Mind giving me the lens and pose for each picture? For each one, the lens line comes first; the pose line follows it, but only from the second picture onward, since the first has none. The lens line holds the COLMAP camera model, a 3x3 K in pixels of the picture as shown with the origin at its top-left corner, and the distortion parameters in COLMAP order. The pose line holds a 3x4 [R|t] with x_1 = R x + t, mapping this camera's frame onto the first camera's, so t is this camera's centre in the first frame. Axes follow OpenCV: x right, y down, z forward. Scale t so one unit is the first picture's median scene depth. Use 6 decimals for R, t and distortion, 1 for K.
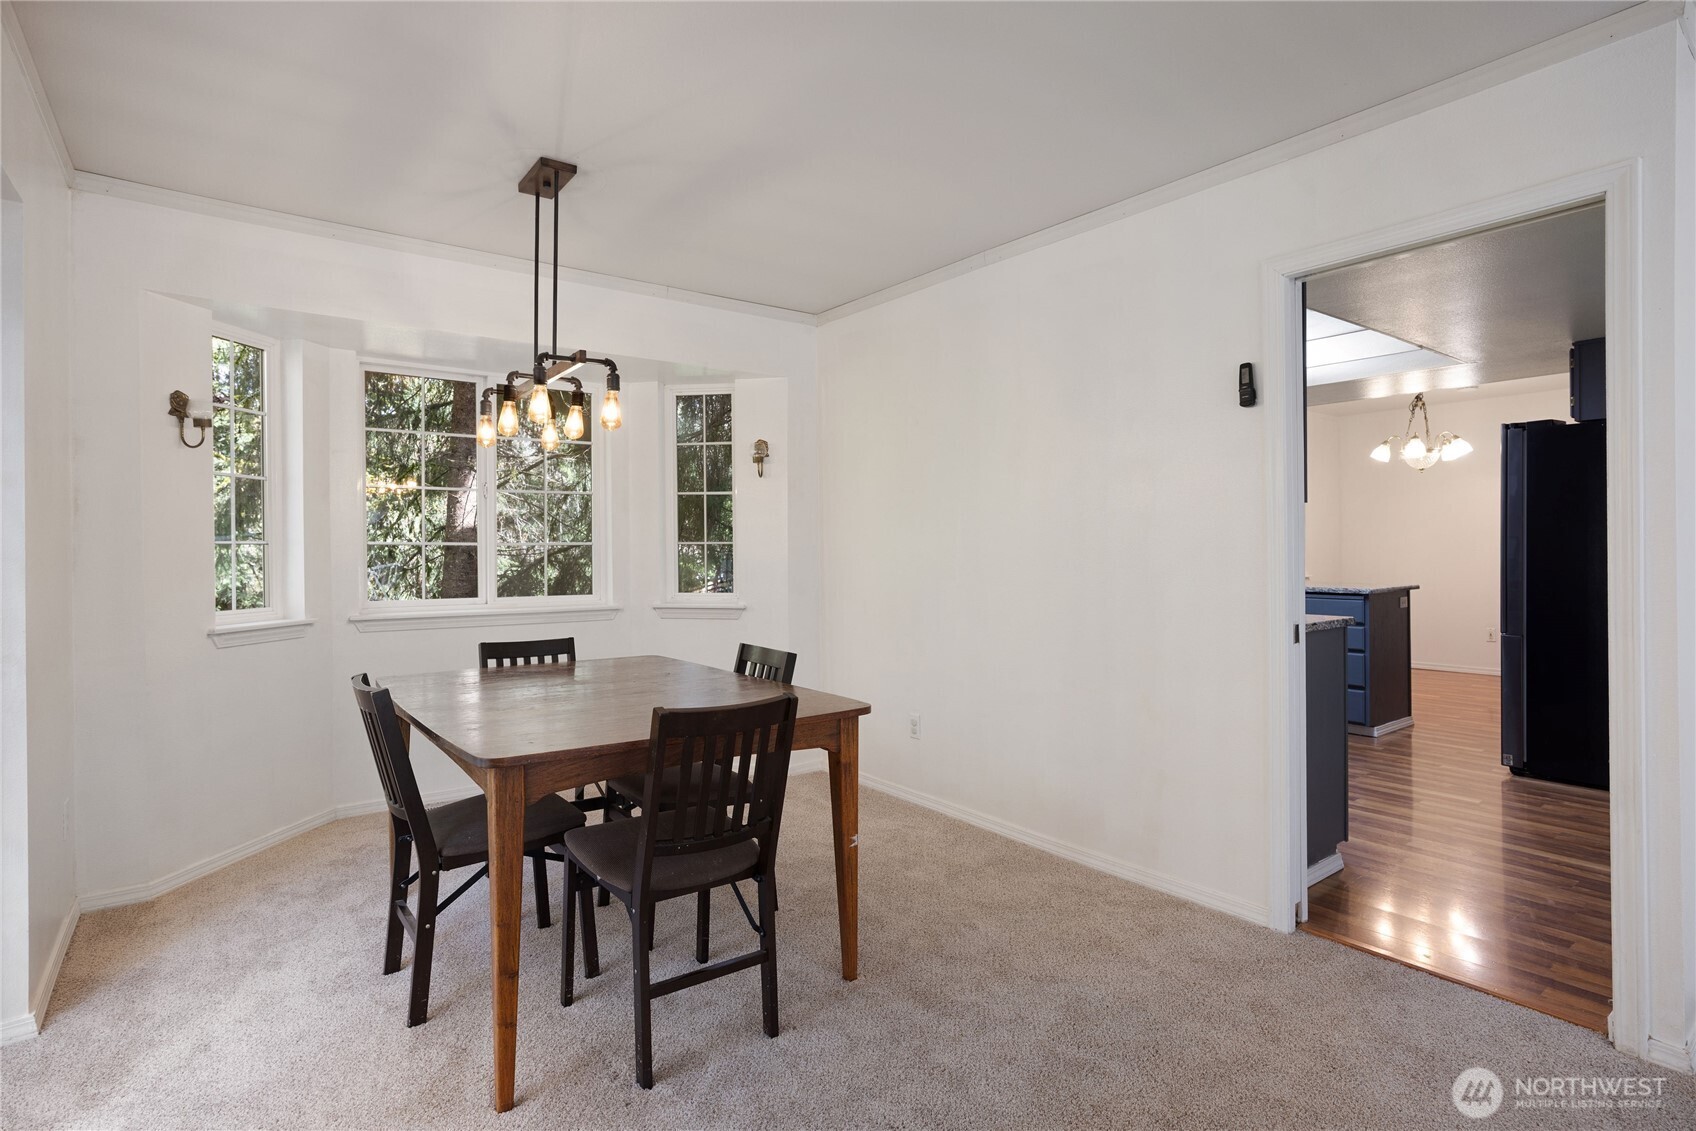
lens RADIAL K [[869.2, 0, 848.6], [0, 869.2, 543.4], [0, 0, 1]] dist [-0.028479, 0.000052]
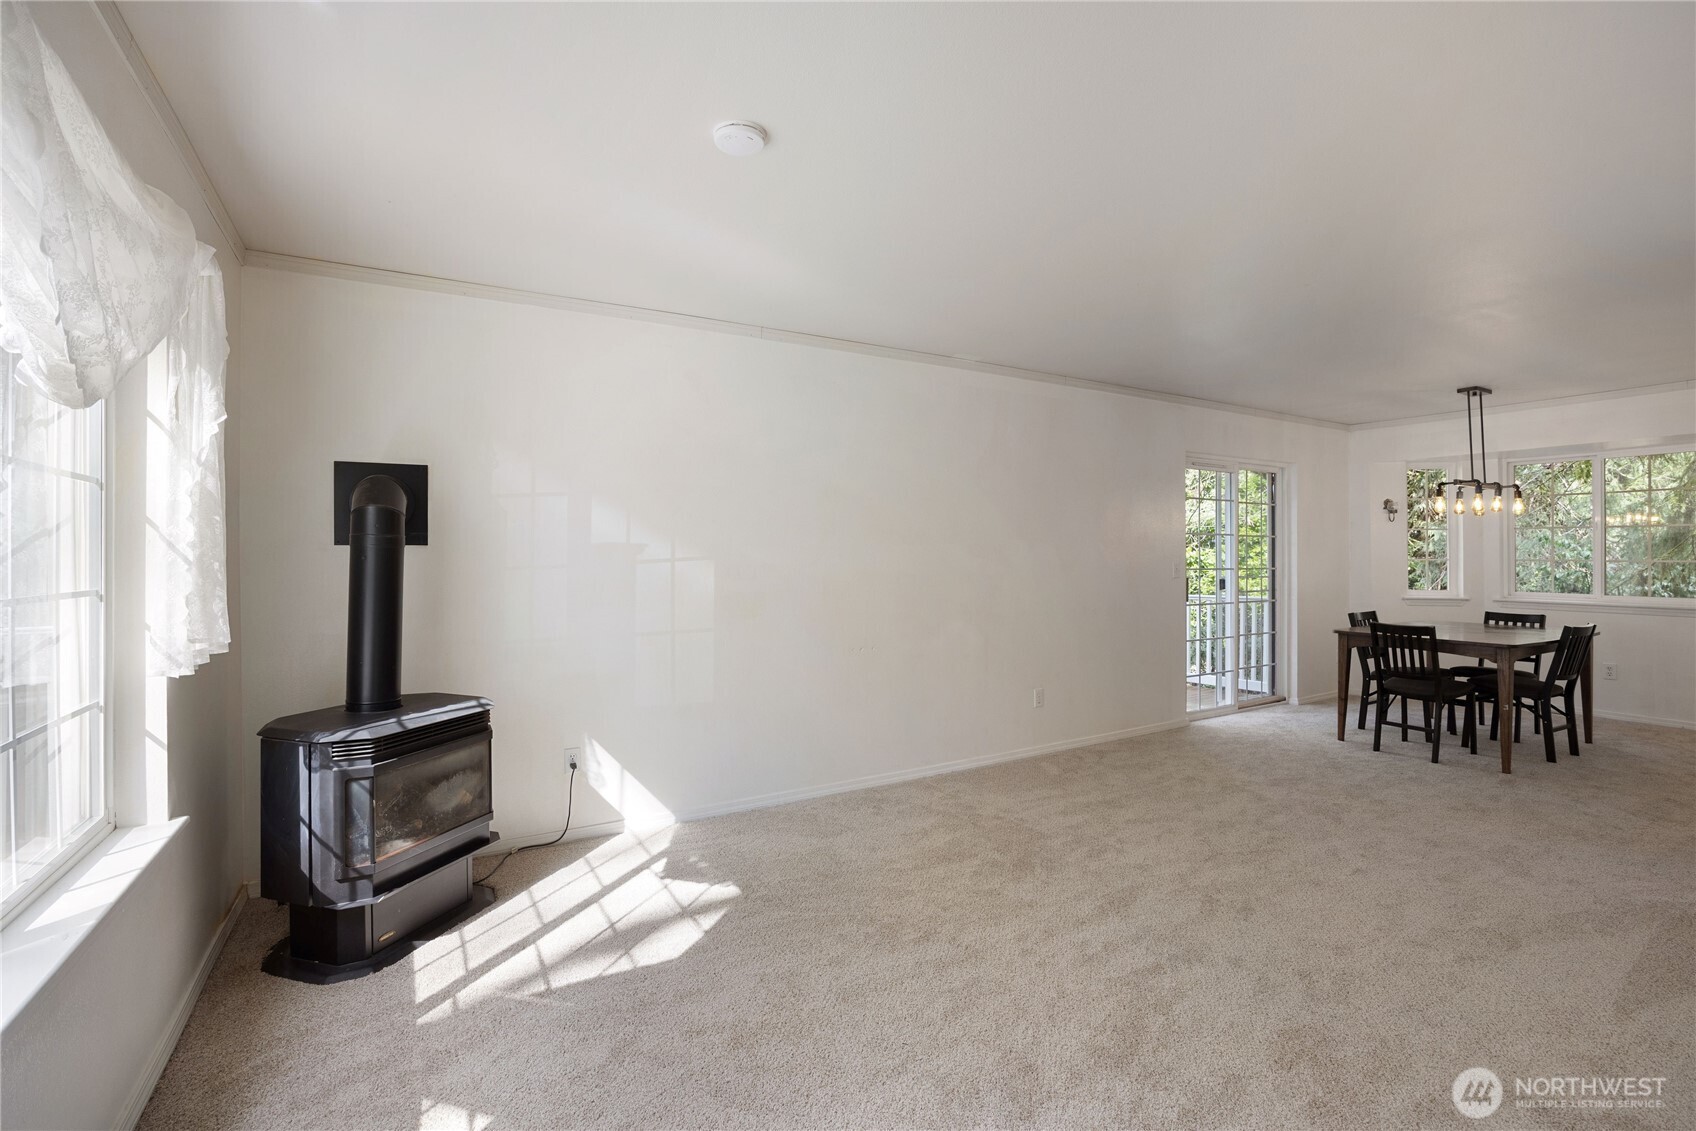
lens RADIAL K [[765.1, 0, 851.3], [0, 765.1, 556.8], [0, 0, 1]] dist [-0.044764, 0.020442]
pose [[-0.121797, 0.008945, -0.992515, 1.496320], [0.008602, 0.999931, 0.007956, -0.040338], [0.992518, -0.007569, -0.121866, -0.266551]]
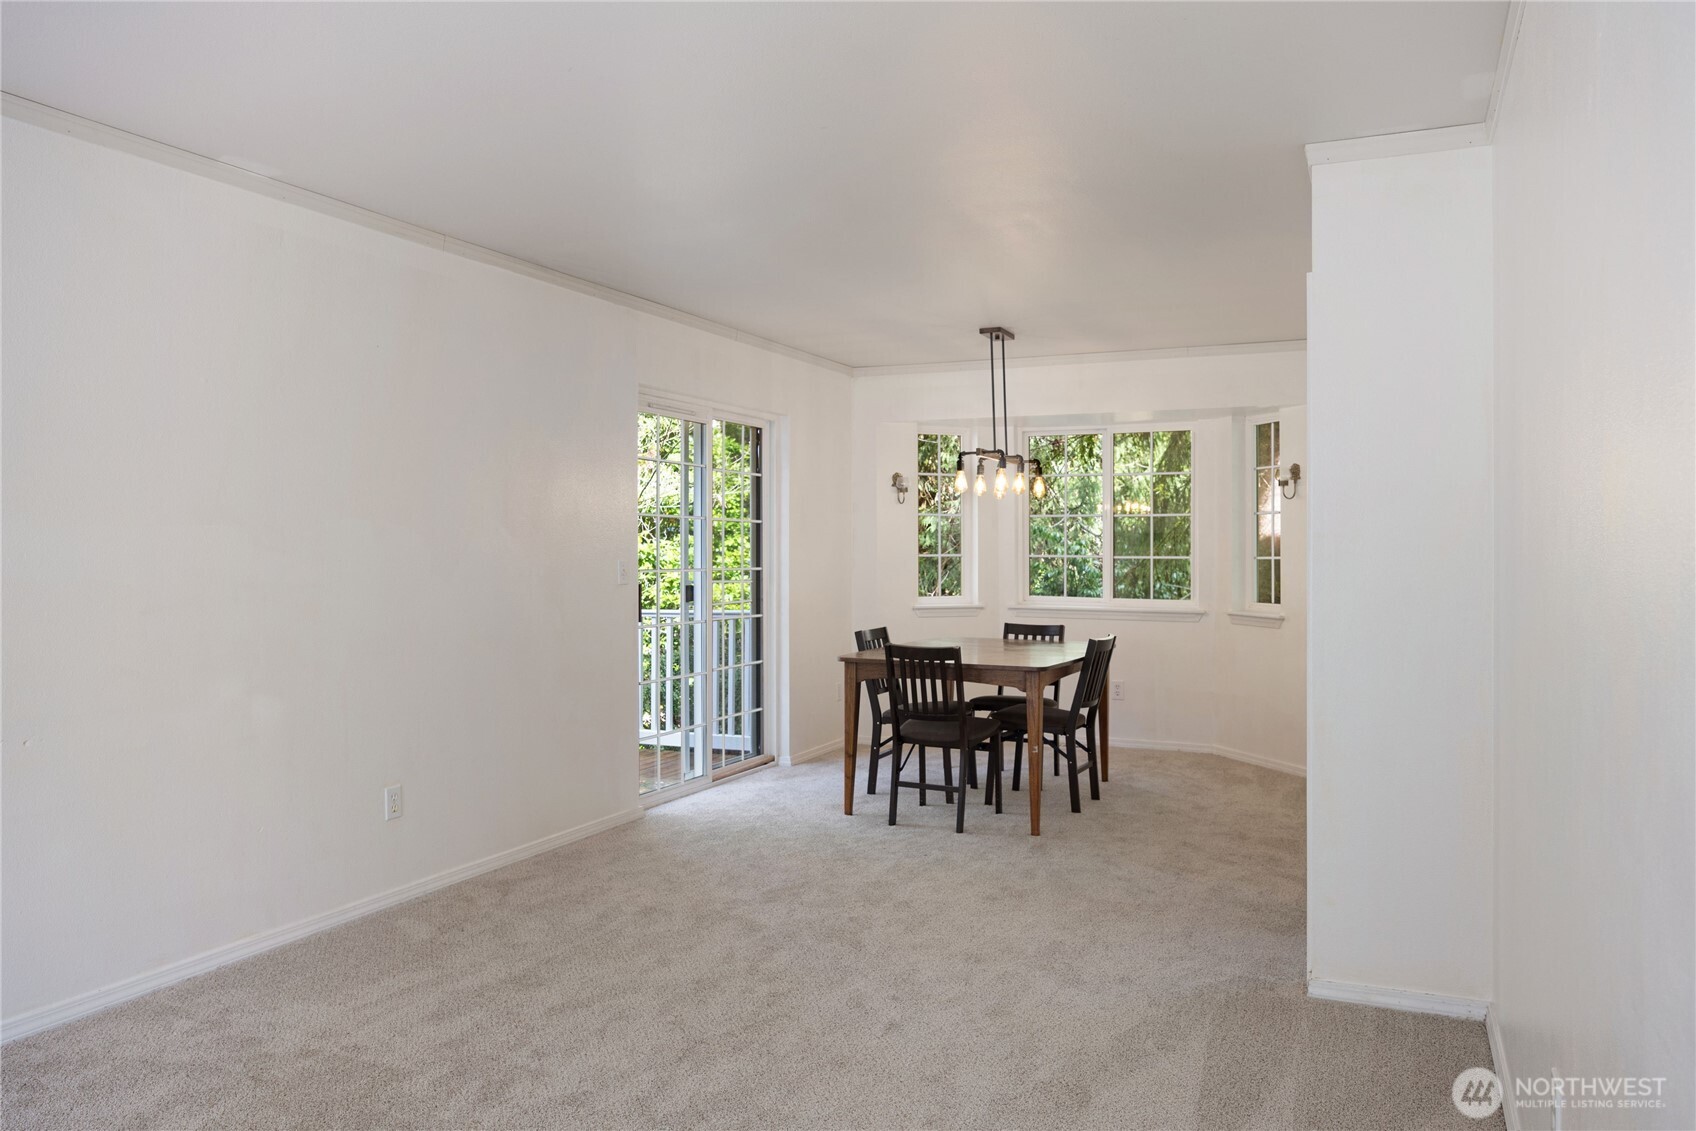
lens RADIAL K [[1174.6, 0, 848.0], [0, 1174.6, 565.5], [0, 0, 1]] dist [-0.037654, 0.001992]
pose [[0.457144, 0.019778, -0.889173, 1.325322], [0.000435, 0.999748, 0.022462, -0.036628], [0.889392, -0.010655, 0.457020, -0.223405]]
